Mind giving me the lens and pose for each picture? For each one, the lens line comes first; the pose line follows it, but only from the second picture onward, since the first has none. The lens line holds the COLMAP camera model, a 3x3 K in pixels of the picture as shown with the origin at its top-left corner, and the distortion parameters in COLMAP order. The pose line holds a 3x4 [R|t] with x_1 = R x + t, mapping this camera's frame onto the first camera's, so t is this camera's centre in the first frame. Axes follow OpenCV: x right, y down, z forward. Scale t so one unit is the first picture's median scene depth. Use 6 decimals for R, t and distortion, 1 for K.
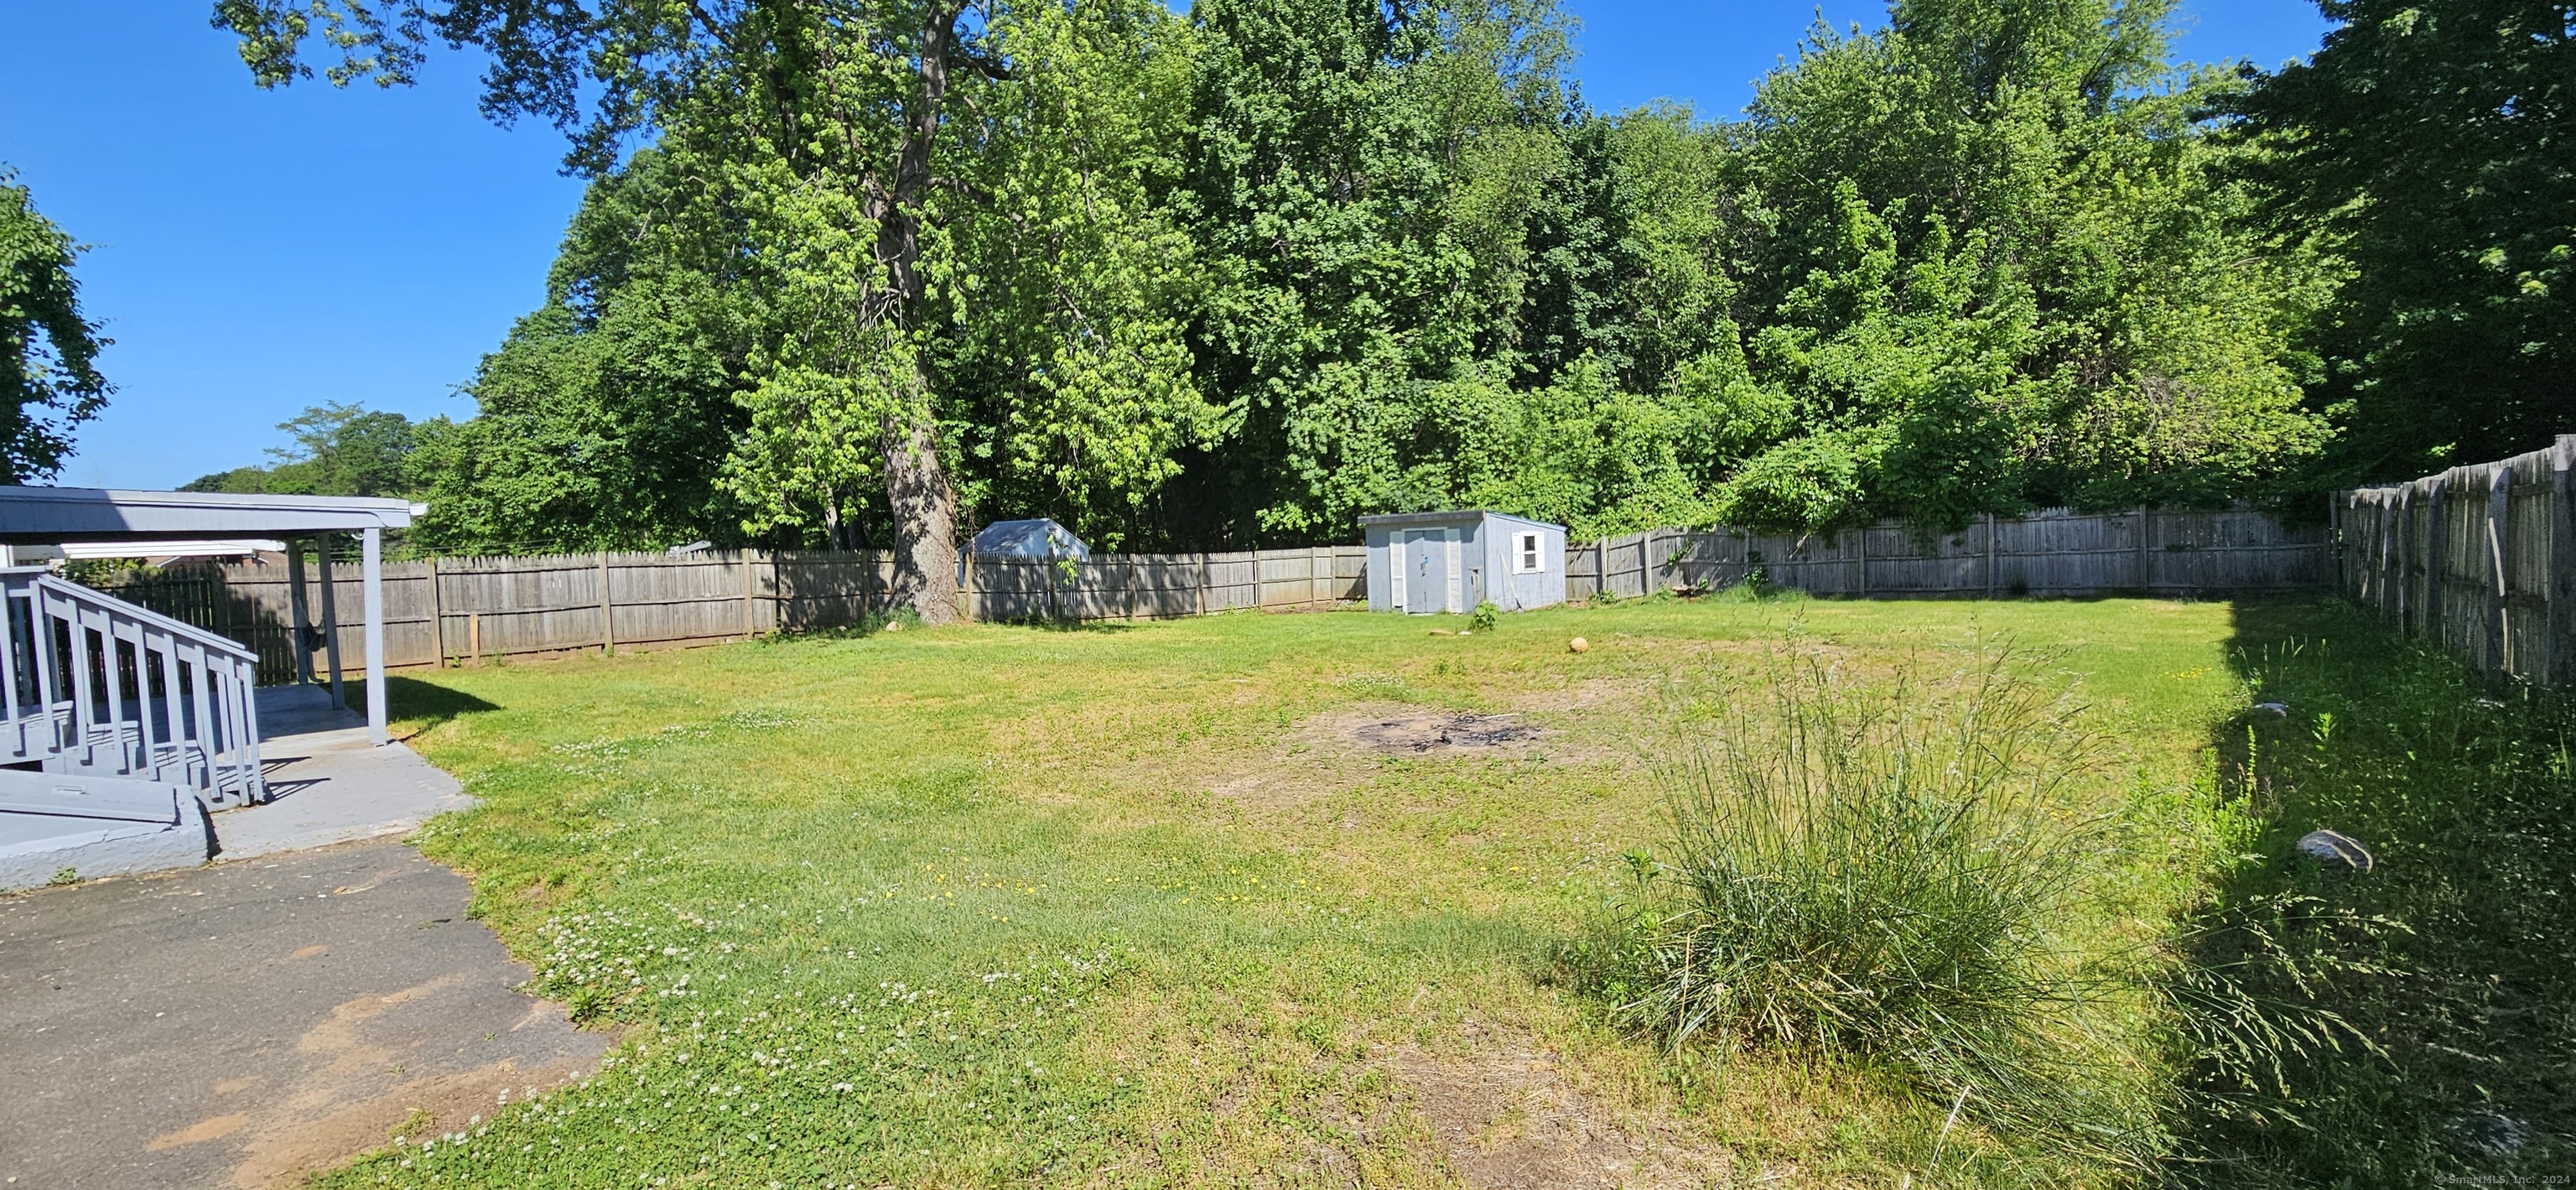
lens RADIAL K [[1085.5, 0, 1288.0], [0, 1085.5, 595.0], [0, 0, 1]] dist [0.001357, -0.000004]
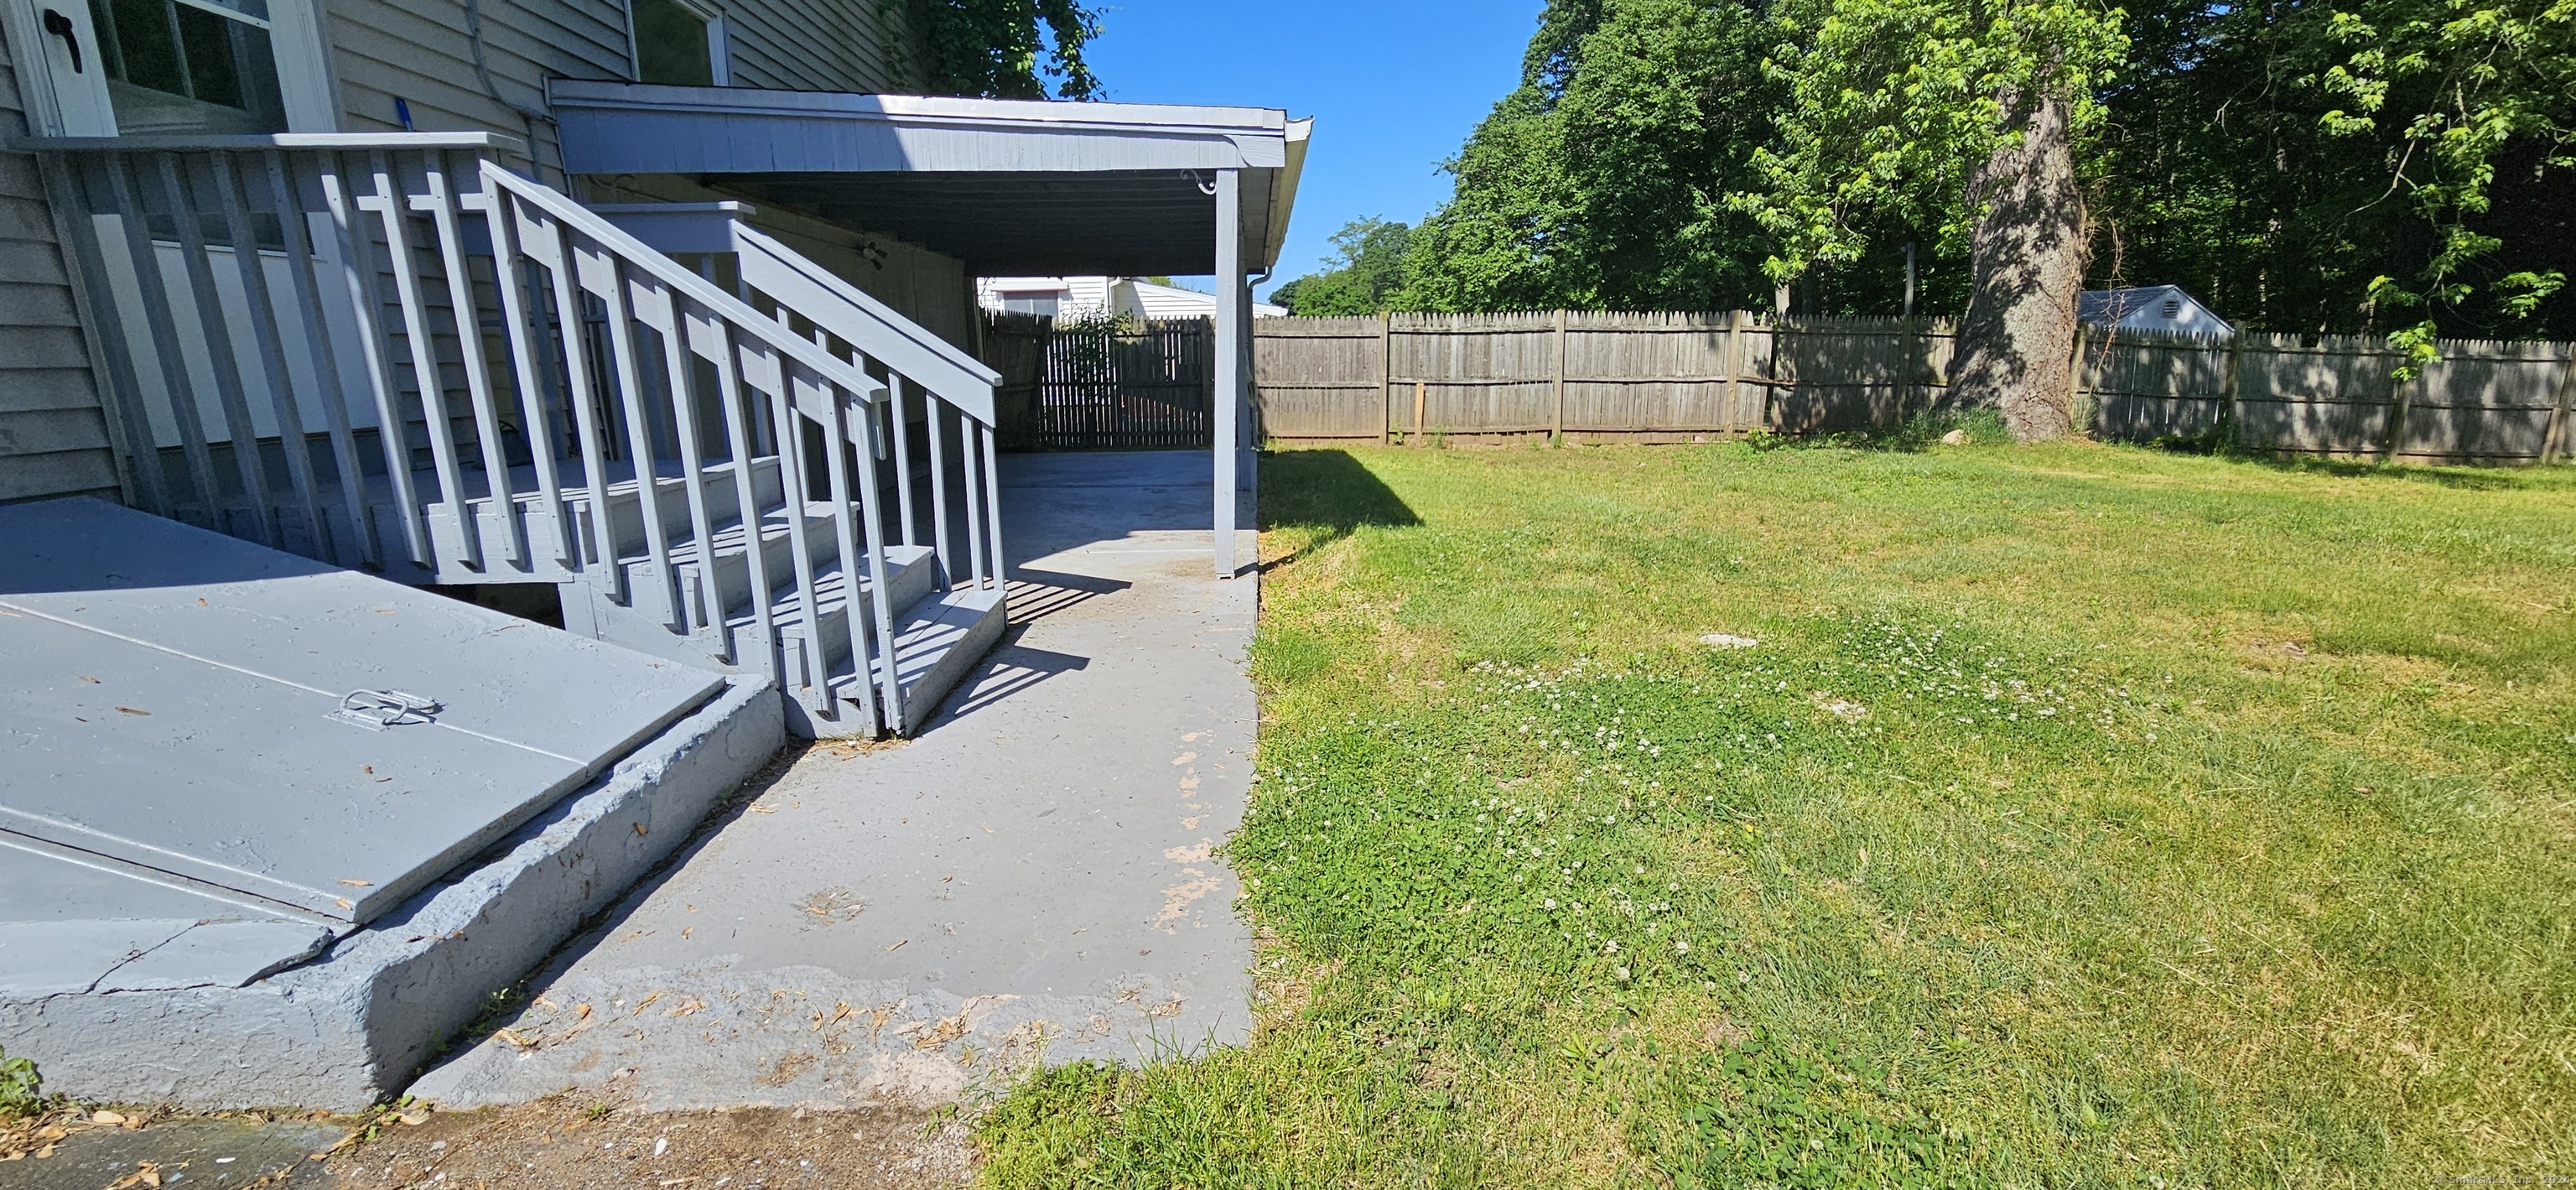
lens RADIAL K [[926.7, 0, 1288.0], [0, 926.7, 595.0], [0, 0, 1]] dist [-0.034113, 0.000067]
pose [[0.686590, 0.197428, -0.699726, -0.232975], [-0.051897, 0.973278, 0.223689, 0.018425], [0.725190, -0.117269, 0.678489, 0.341784]]
